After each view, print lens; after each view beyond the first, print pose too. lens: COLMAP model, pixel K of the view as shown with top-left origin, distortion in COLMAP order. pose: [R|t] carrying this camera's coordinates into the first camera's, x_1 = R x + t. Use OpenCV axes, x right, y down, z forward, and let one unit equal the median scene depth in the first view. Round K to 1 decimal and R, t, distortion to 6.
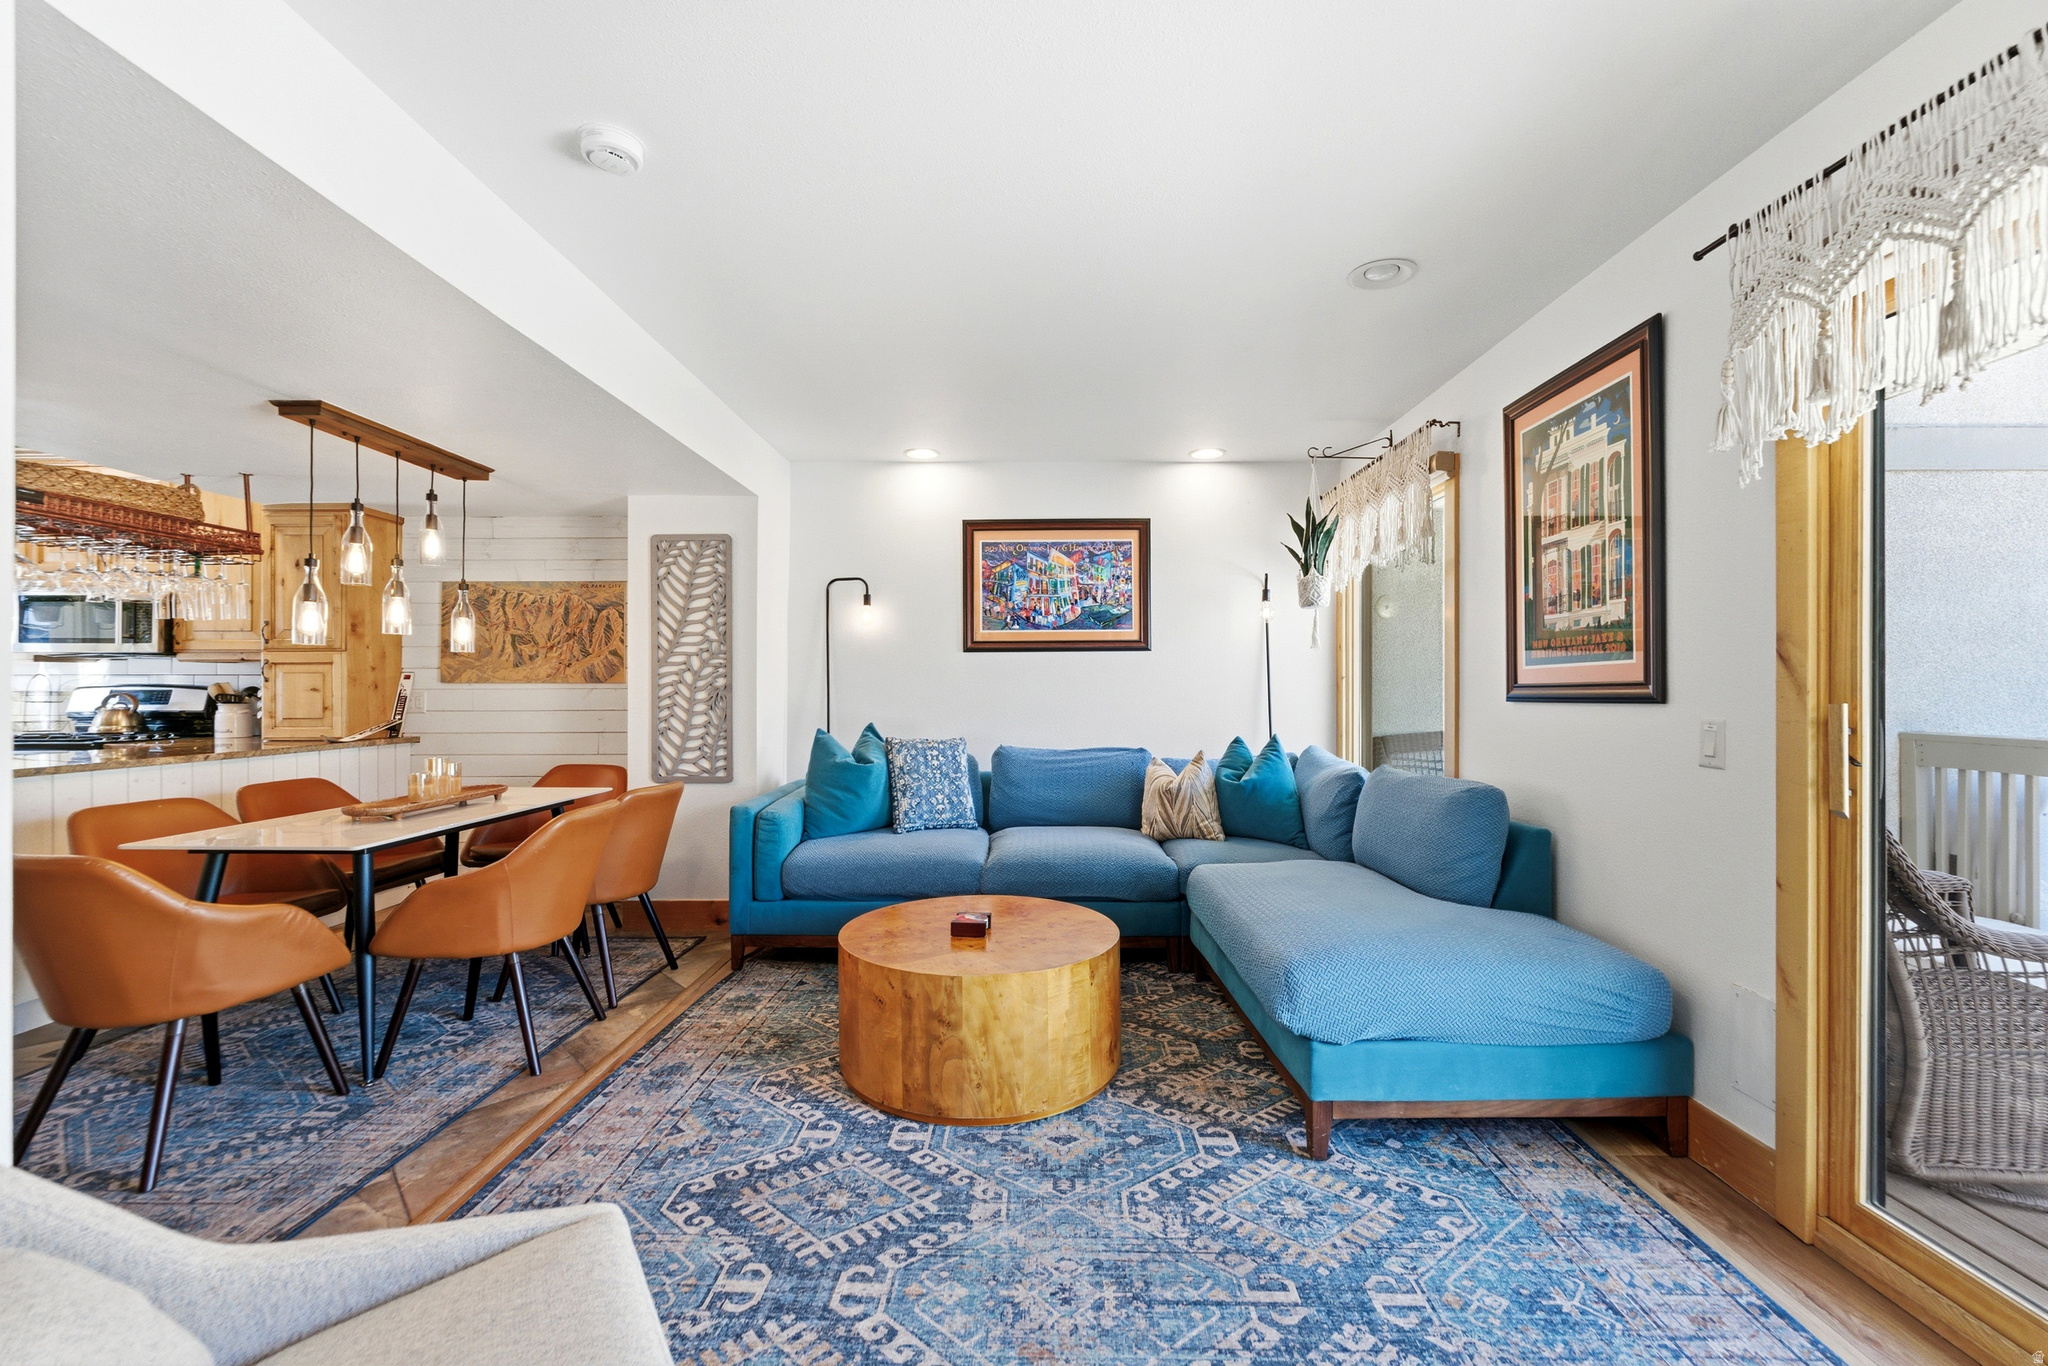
lens RADIAL K [[830.5, 0, 1024.0], [0, 830.5, 683.0], [0, 0, 1]] dist [-0.001835, -0.000551]
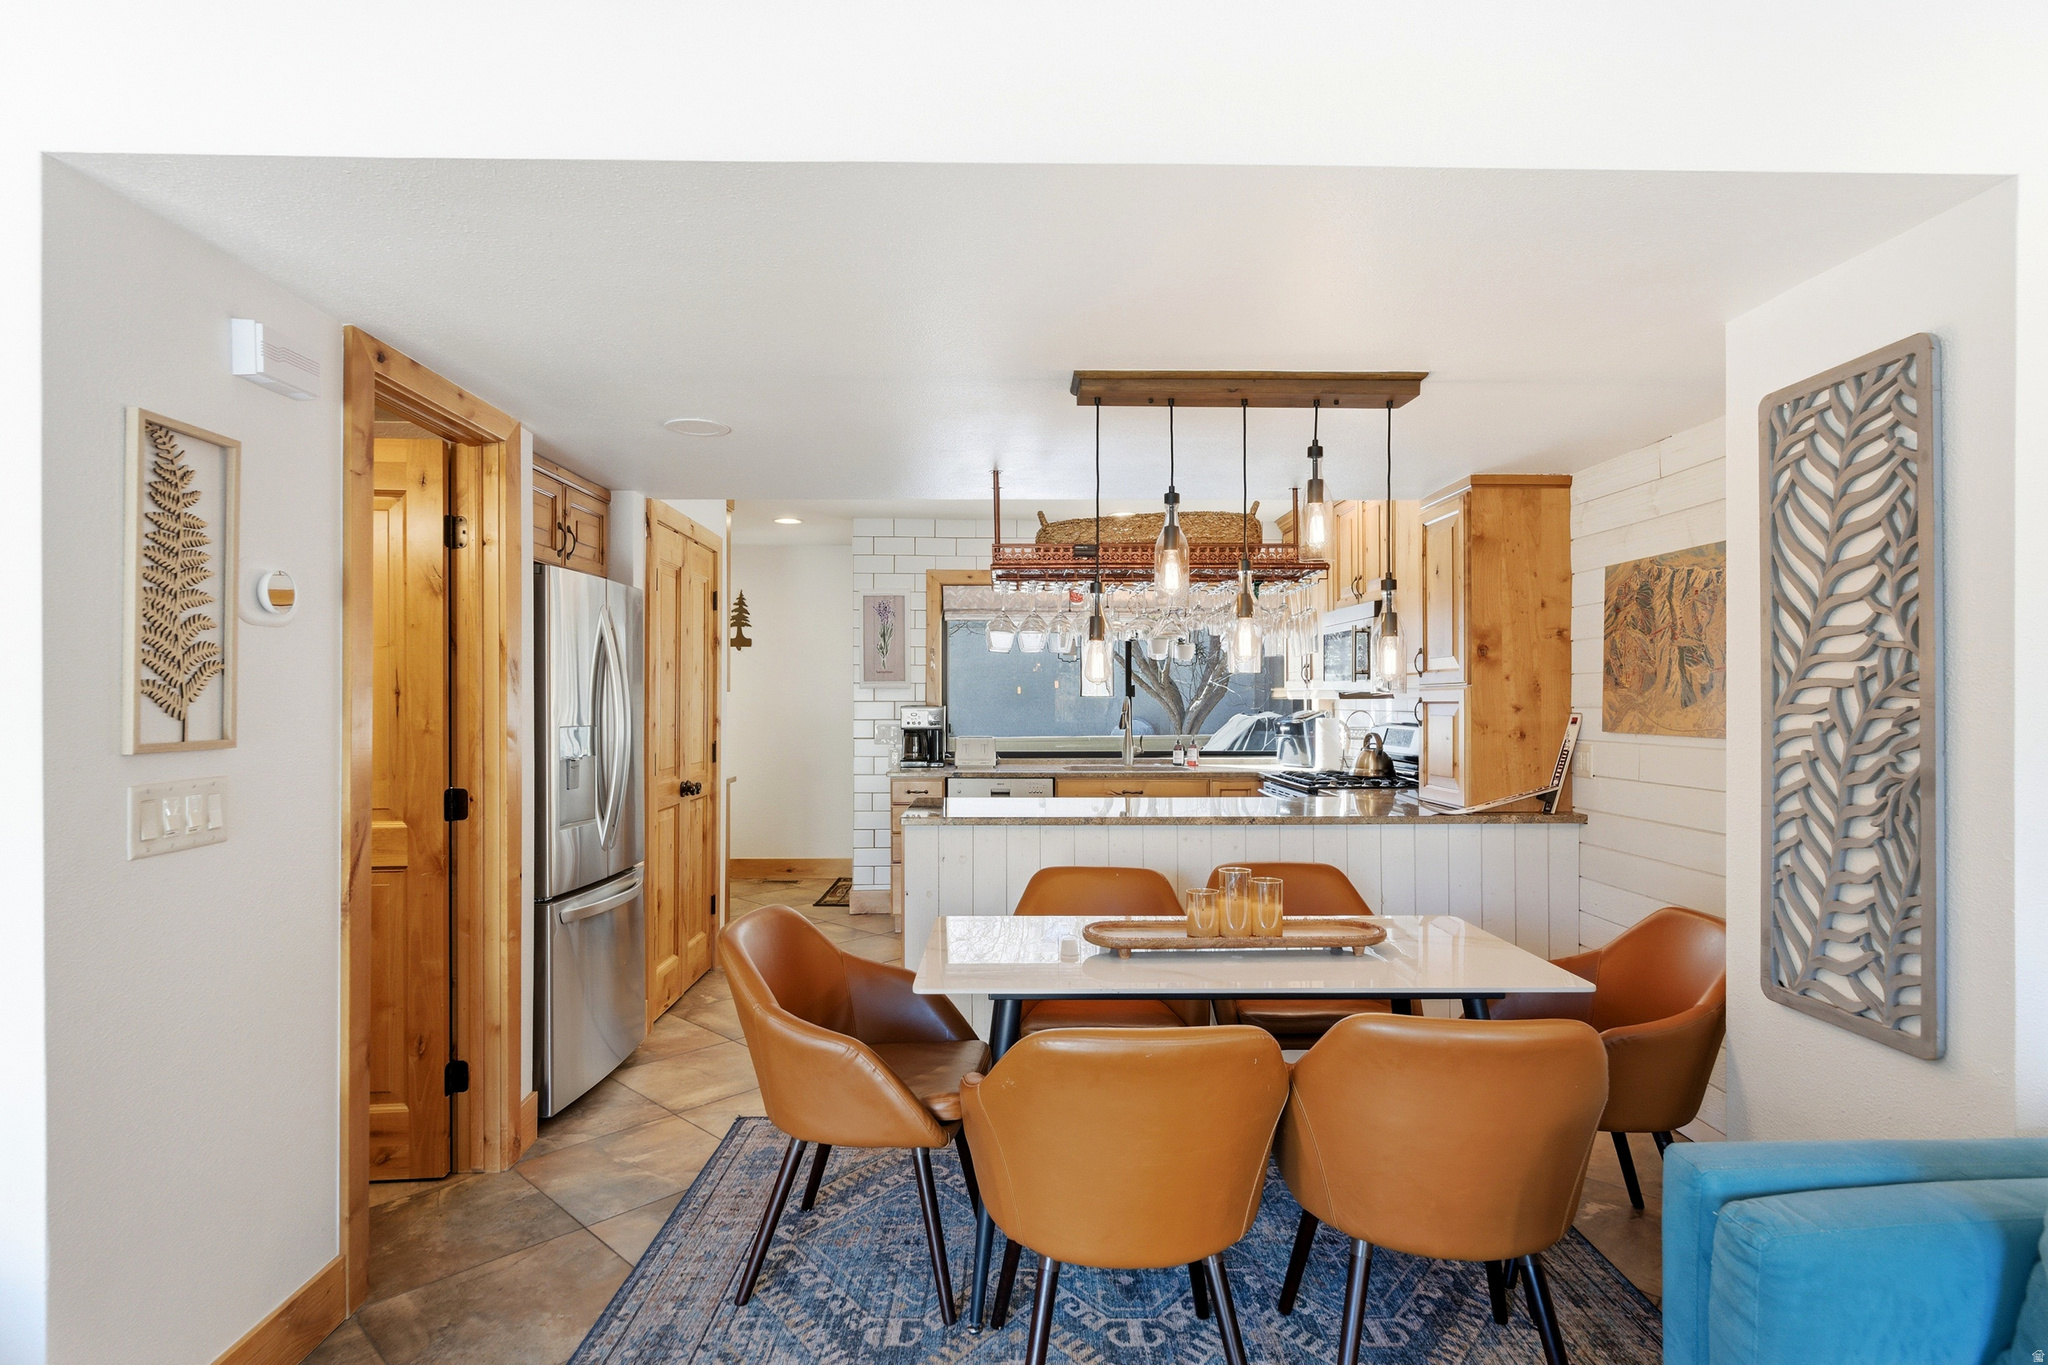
lens RADIAL K [[1034.7, 0, 1023.3], [0, 1034.7, 691.1], [0, 0, 1]] dist [0.001045, 0.000714]
pose [[0.033158, -0.007880, -0.999419, 0.081269], [0.006140, 0.999952, -0.007681, -0.043851], [0.999431, -0.005882, 0.033204, 0.887579]]
